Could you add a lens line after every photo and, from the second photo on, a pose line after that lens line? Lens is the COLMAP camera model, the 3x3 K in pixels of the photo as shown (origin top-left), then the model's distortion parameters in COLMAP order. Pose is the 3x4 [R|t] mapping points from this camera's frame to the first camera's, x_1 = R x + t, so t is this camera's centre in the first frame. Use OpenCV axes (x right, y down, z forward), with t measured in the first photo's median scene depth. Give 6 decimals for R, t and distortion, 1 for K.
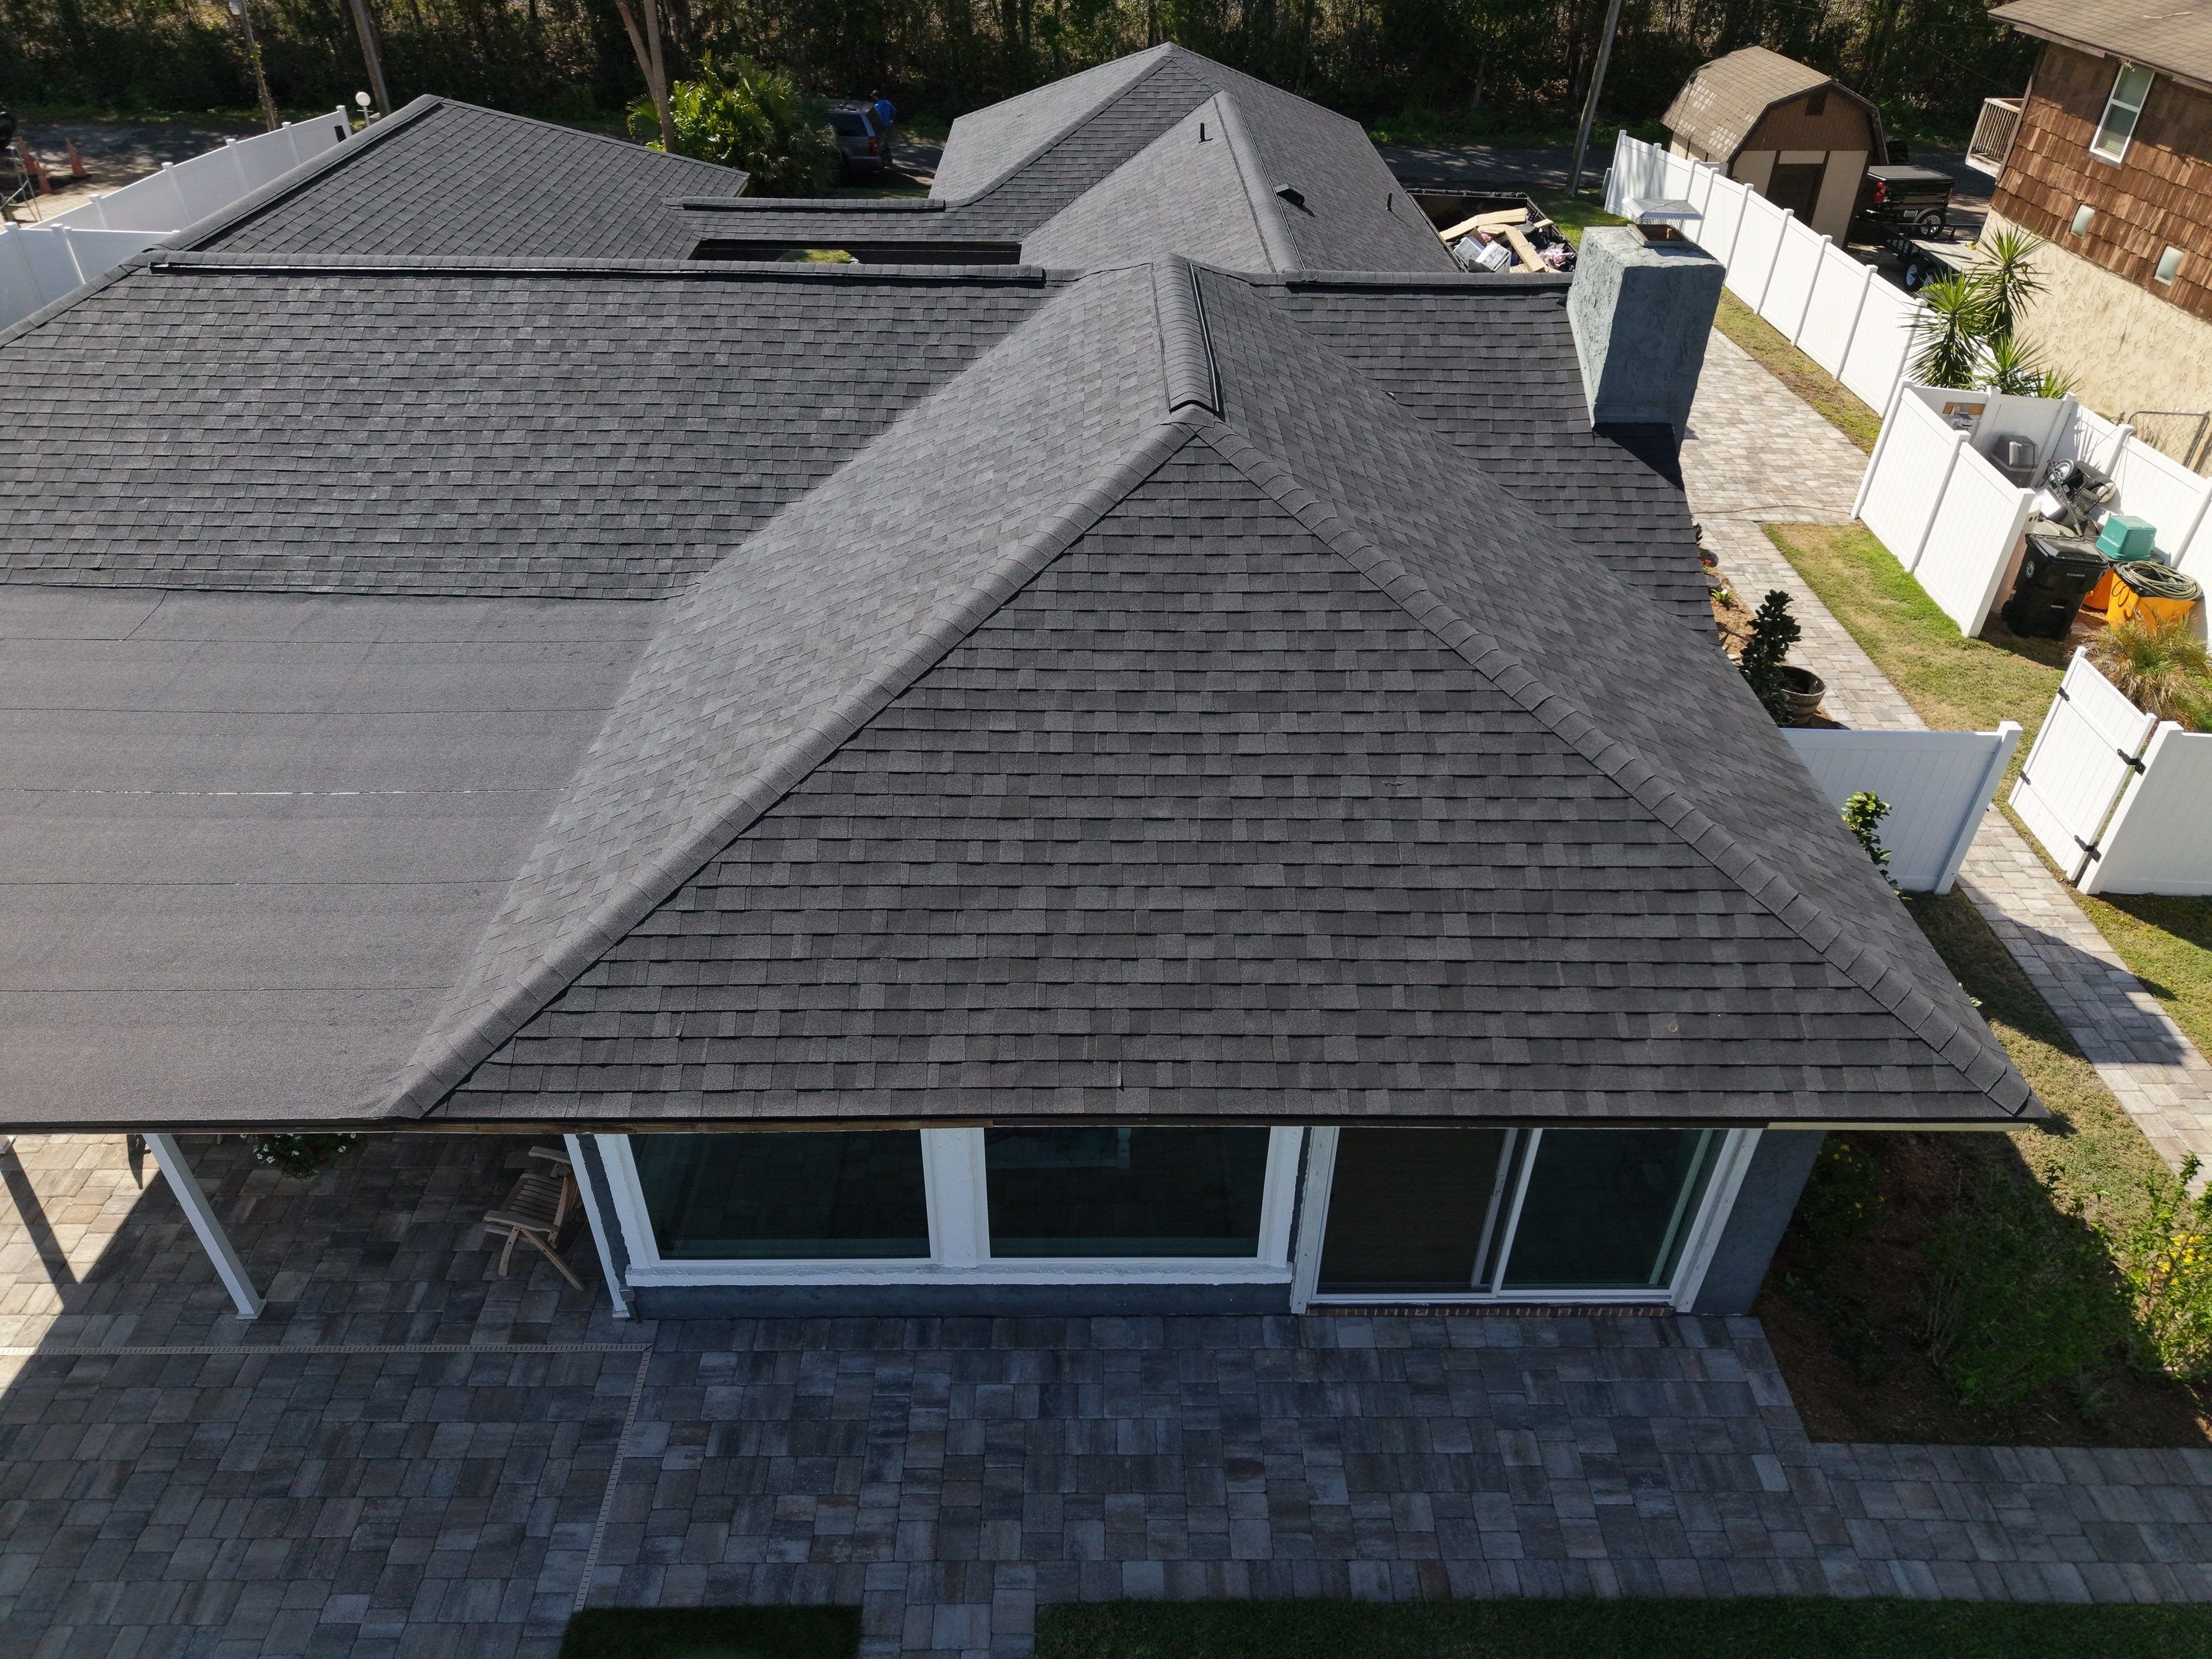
lens RADIAL K [[1479.0, 0, 1116.3], [0, 1479.0, 836.5], [0, 0, 1]] dist [0.017236, -0.013489]
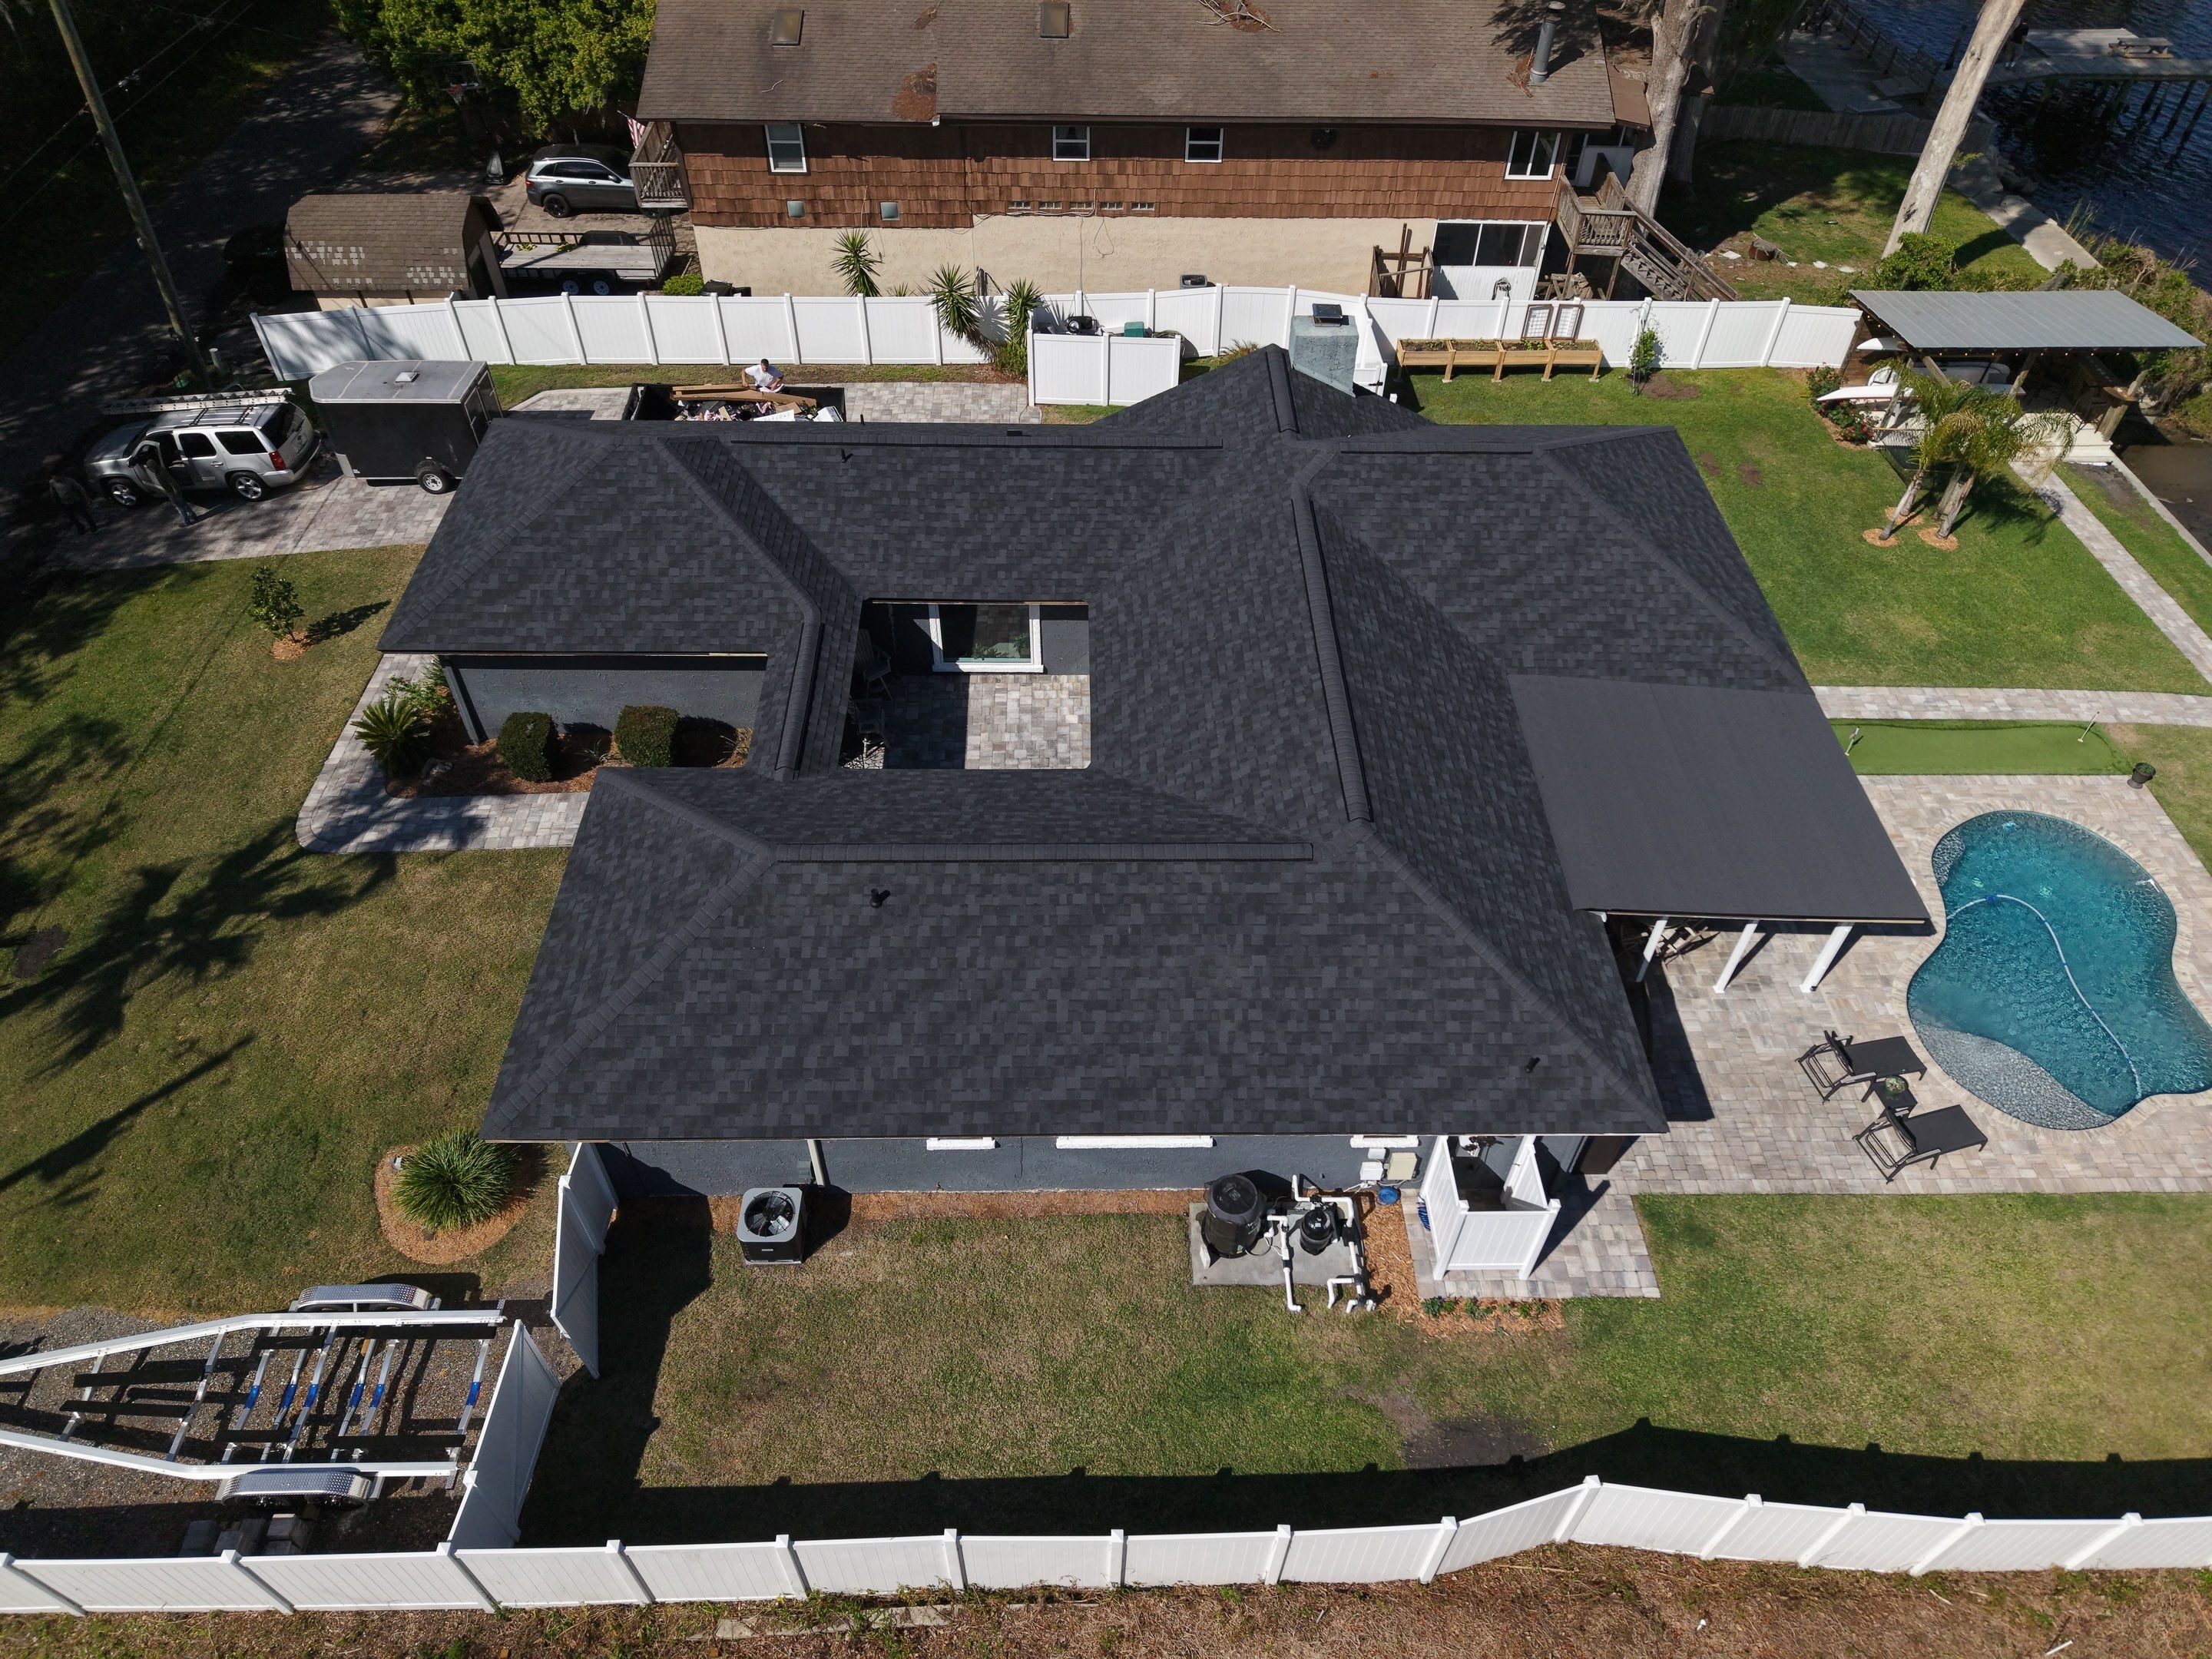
lens RADIAL K [[1479.0, 0, 1113.5], [0, 1479.0, 826.3], [0, 0, 1]] dist [0.017236, -0.013489]
pose [[-0.000437, -0.728509, 0.685036, -1.786996], [0.583518, 0.556132, 0.591797, -1.515687], [-0.812100, 0.399990, 0.424855, 0.588873]]
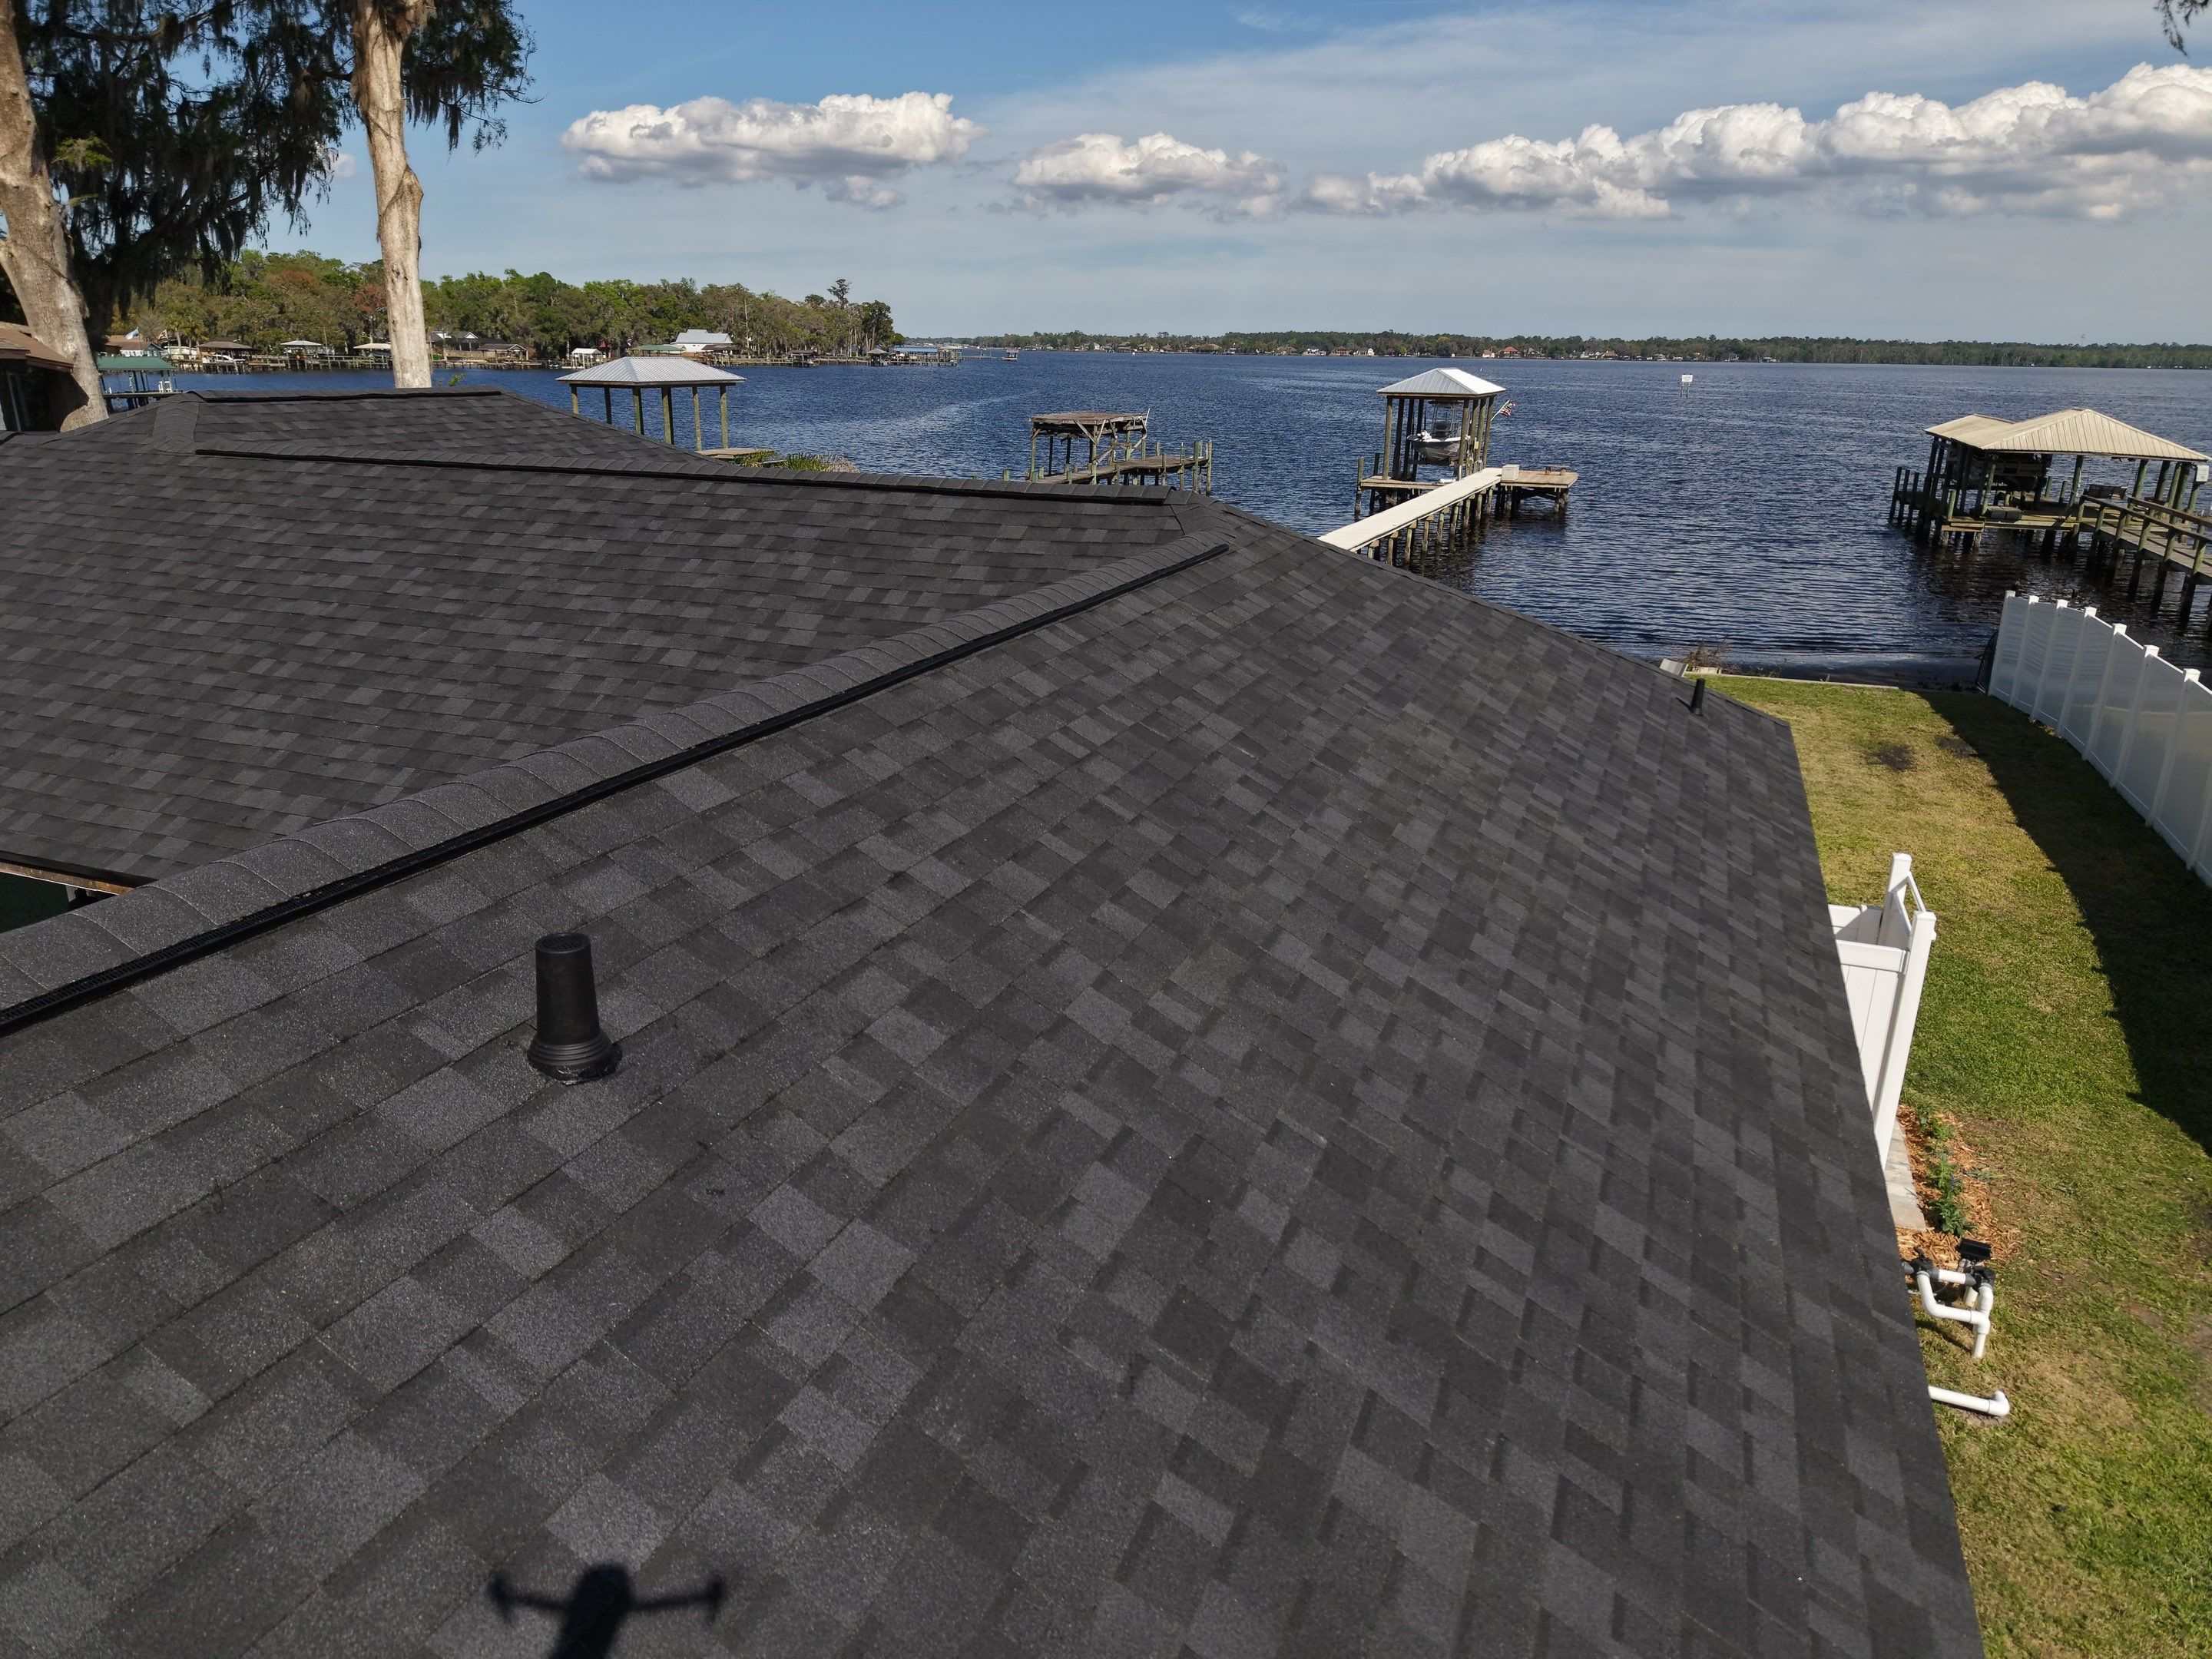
lens RADIAL K [[1479.0, 0, 1119.1], [0, 1479.0, 835.4], [0, 0, 1]] dist [0.017236, -0.013489]
pose [[-0.926627, -0.145653, 0.346623, -0.924531], [0.200258, 0.589066, 0.782878, -0.869251], [-0.318212, 0.794850, -0.516677, 1.549848]]
